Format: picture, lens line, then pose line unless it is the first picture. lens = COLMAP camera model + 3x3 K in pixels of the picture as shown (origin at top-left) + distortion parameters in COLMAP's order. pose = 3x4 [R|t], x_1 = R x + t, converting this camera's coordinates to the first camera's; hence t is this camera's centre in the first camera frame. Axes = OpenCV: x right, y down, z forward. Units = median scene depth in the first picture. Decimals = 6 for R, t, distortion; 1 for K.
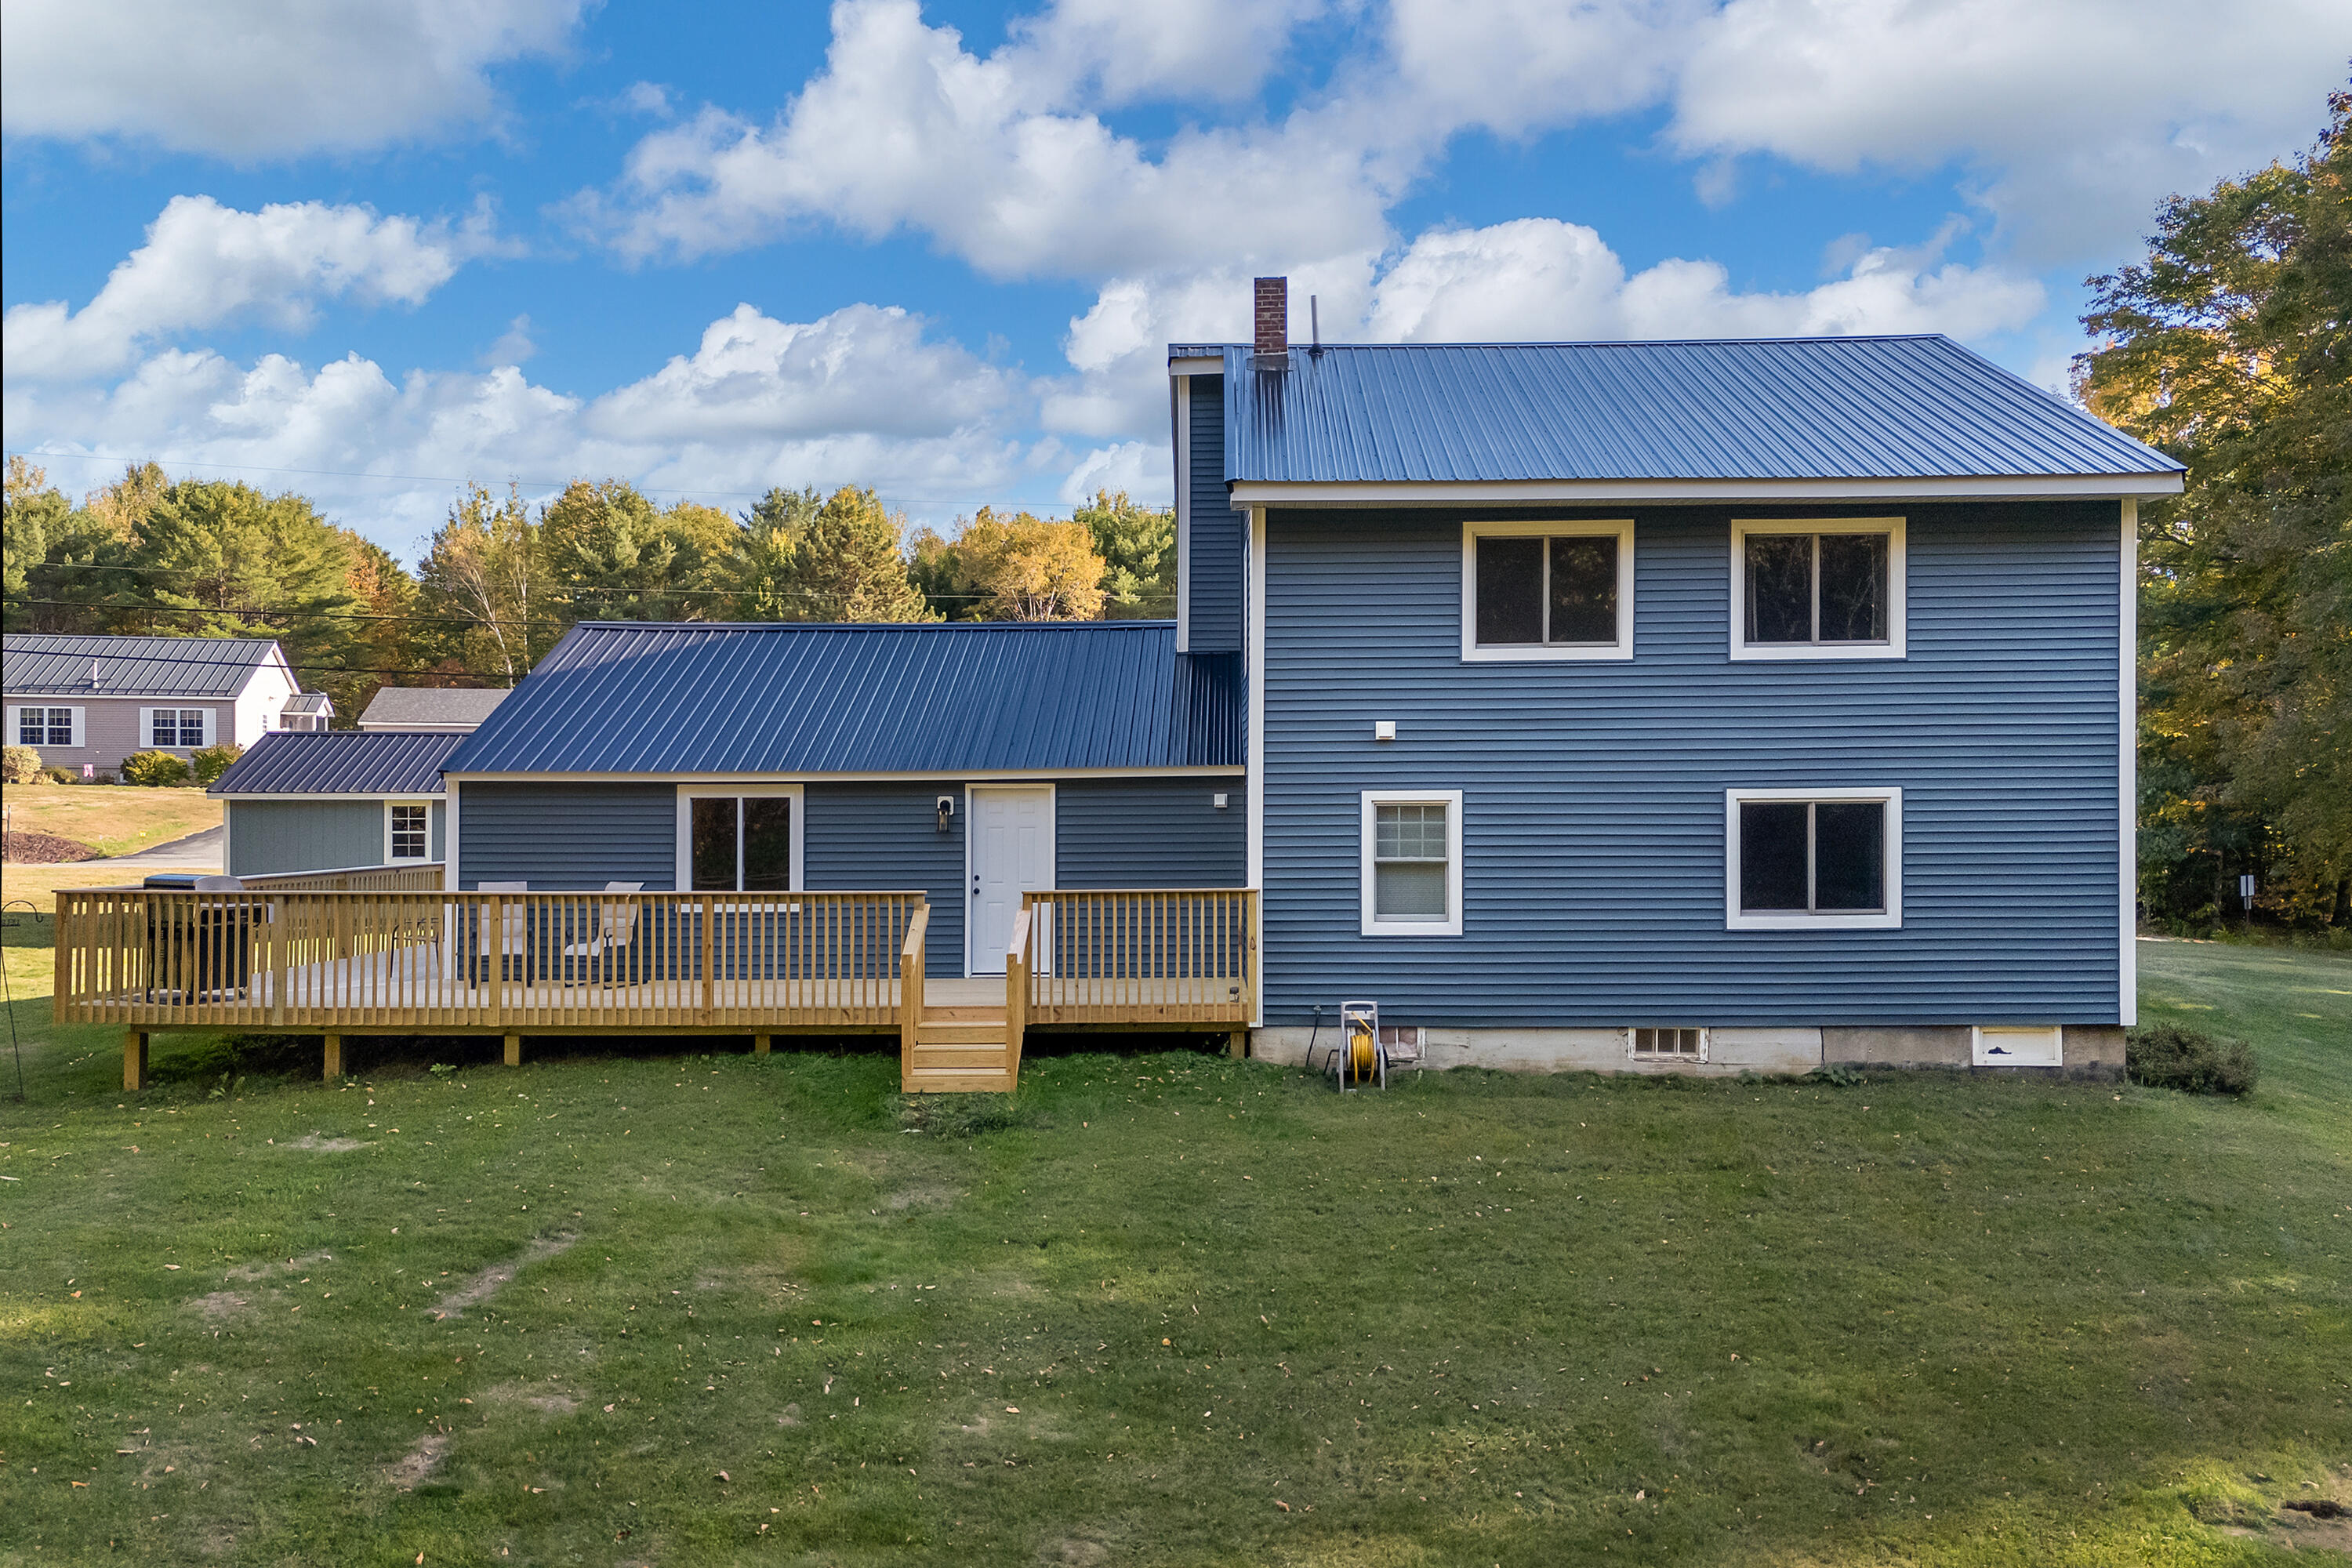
lens RADIAL K [[1714.9, 0, 1167.1], [0, 1714.9, 785.6], [0, 0, 1]] dist [0.127087, -0.186050]
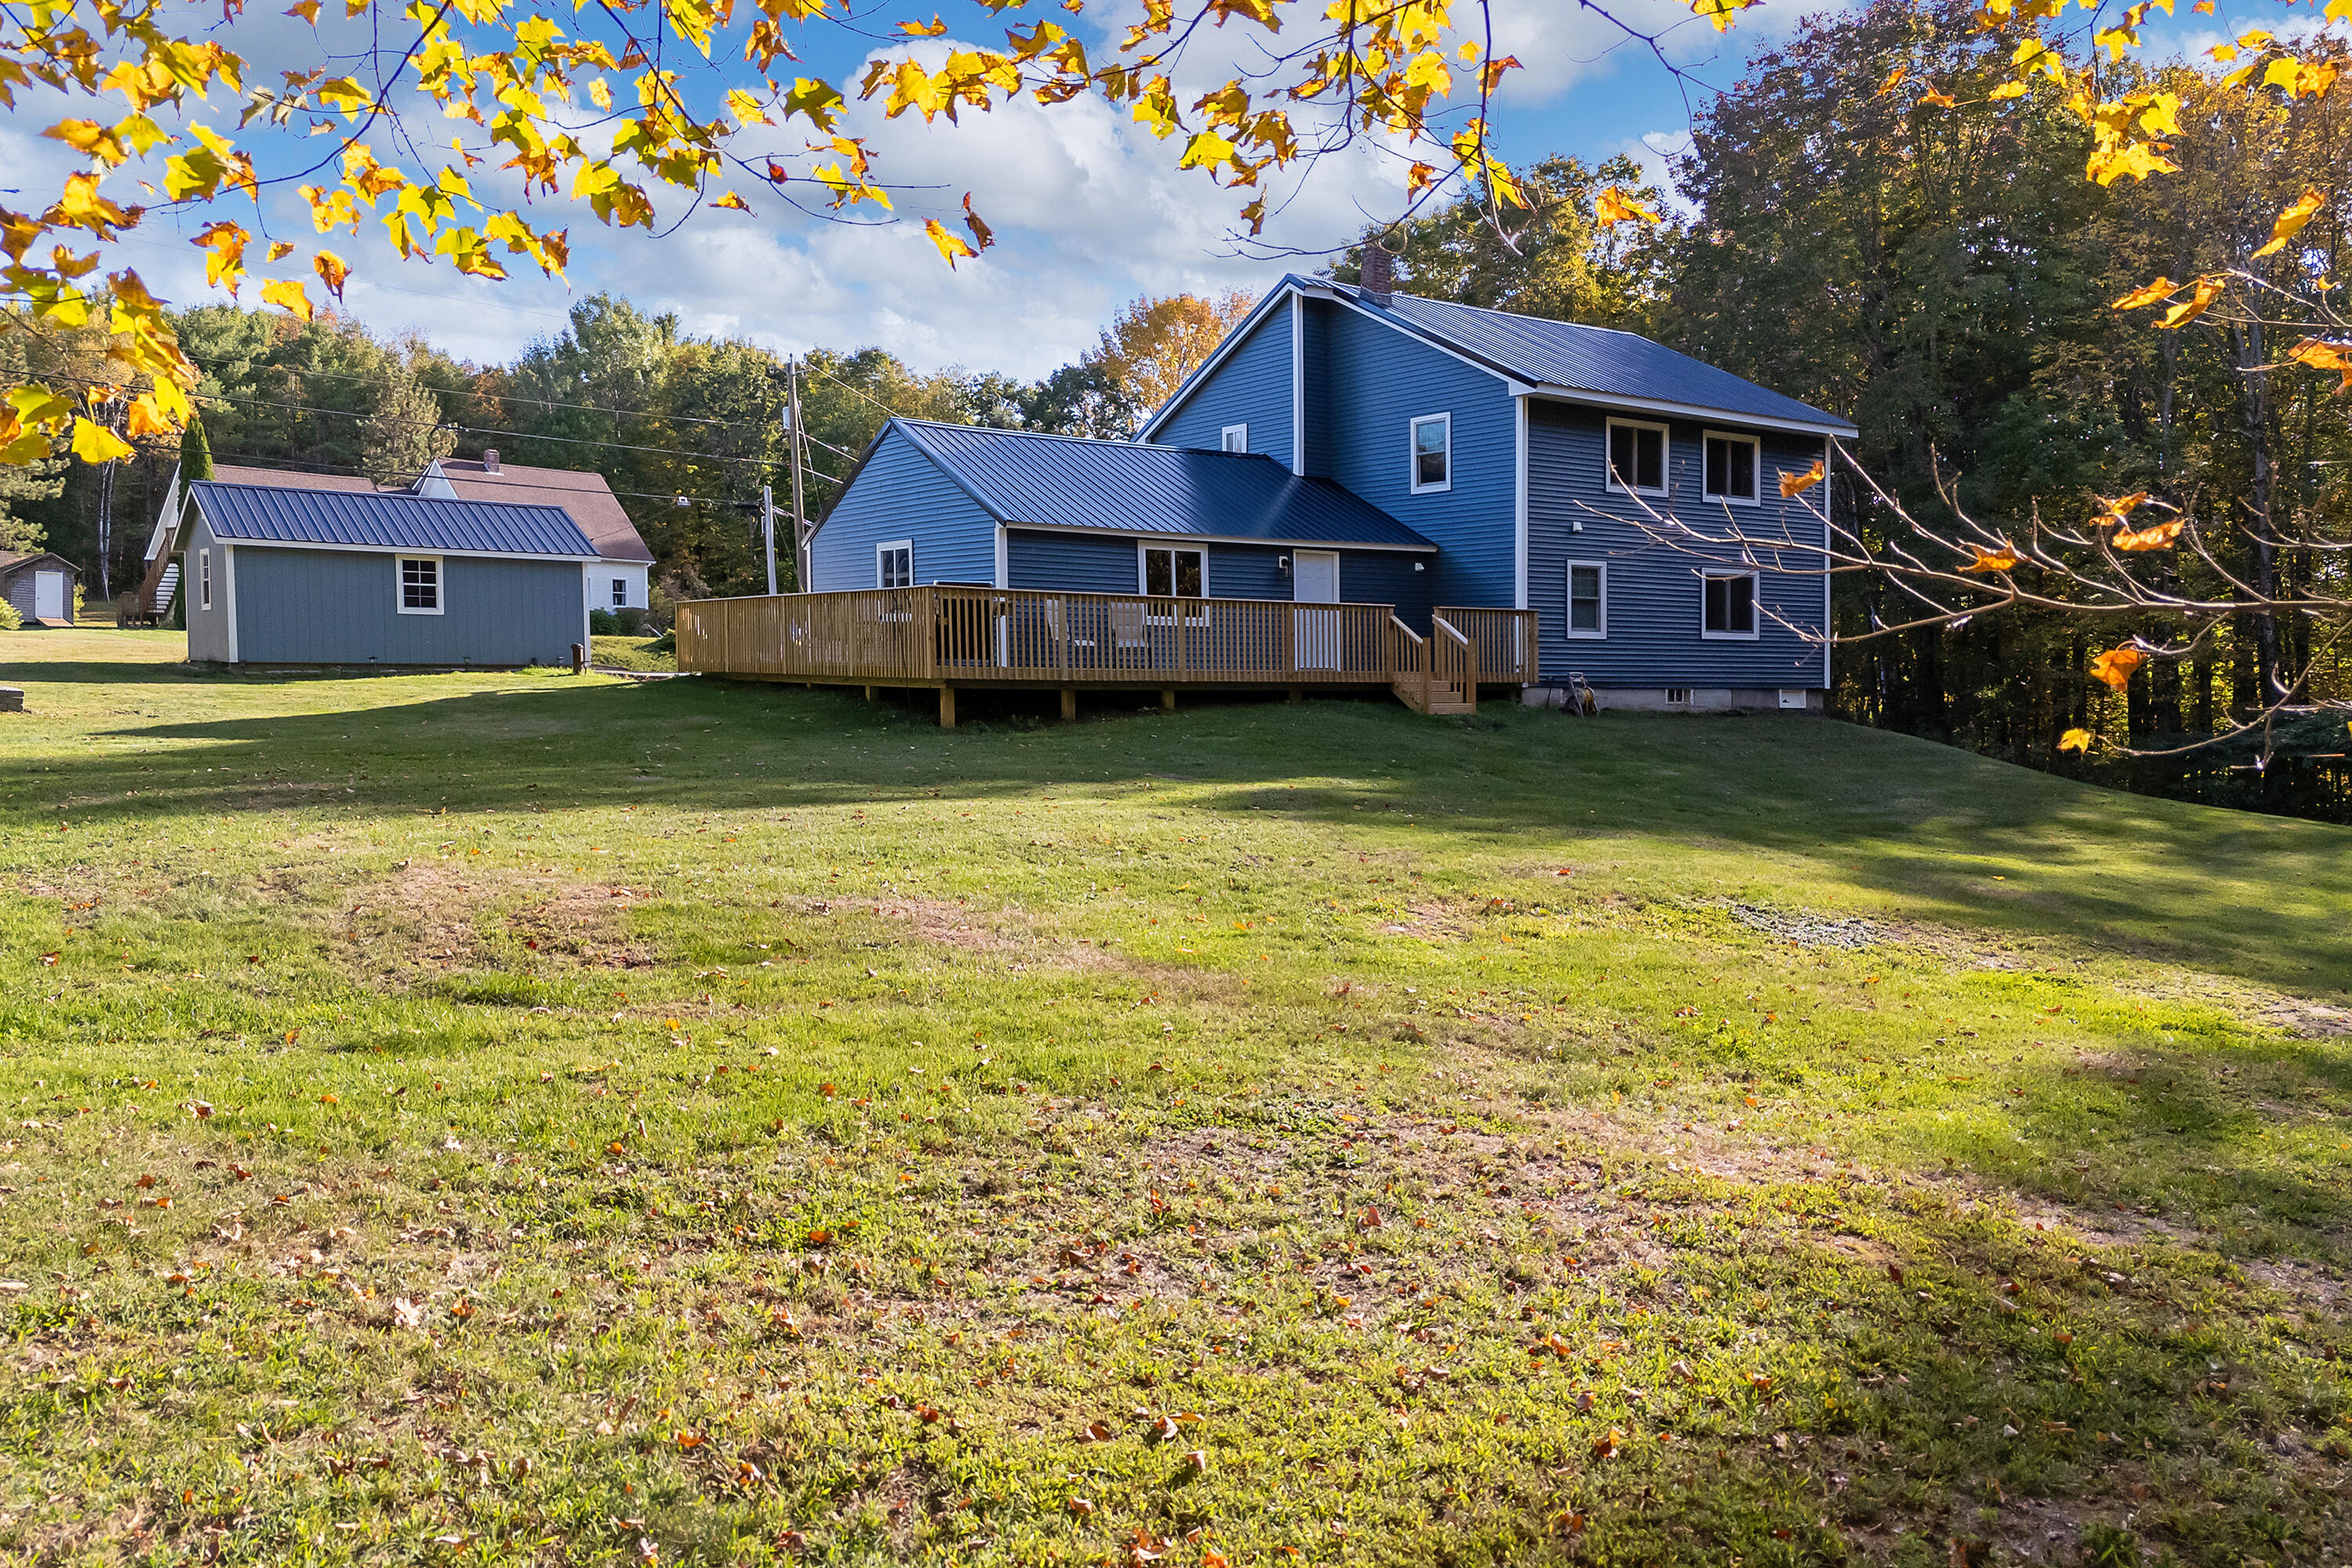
lens RADIAL K [[1714.9, 0, 1167.1], [0, 1714.9, 785.6], [0, 0, 1]] dist [0.127087, -0.186050]
pose [[0.835777, -0.015840, 0.548841, -1.254086], [-0.024993, 0.997450, 0.066848, 0.130668], [-0.548500, -0.069587, 0.833250, -0.315570]]
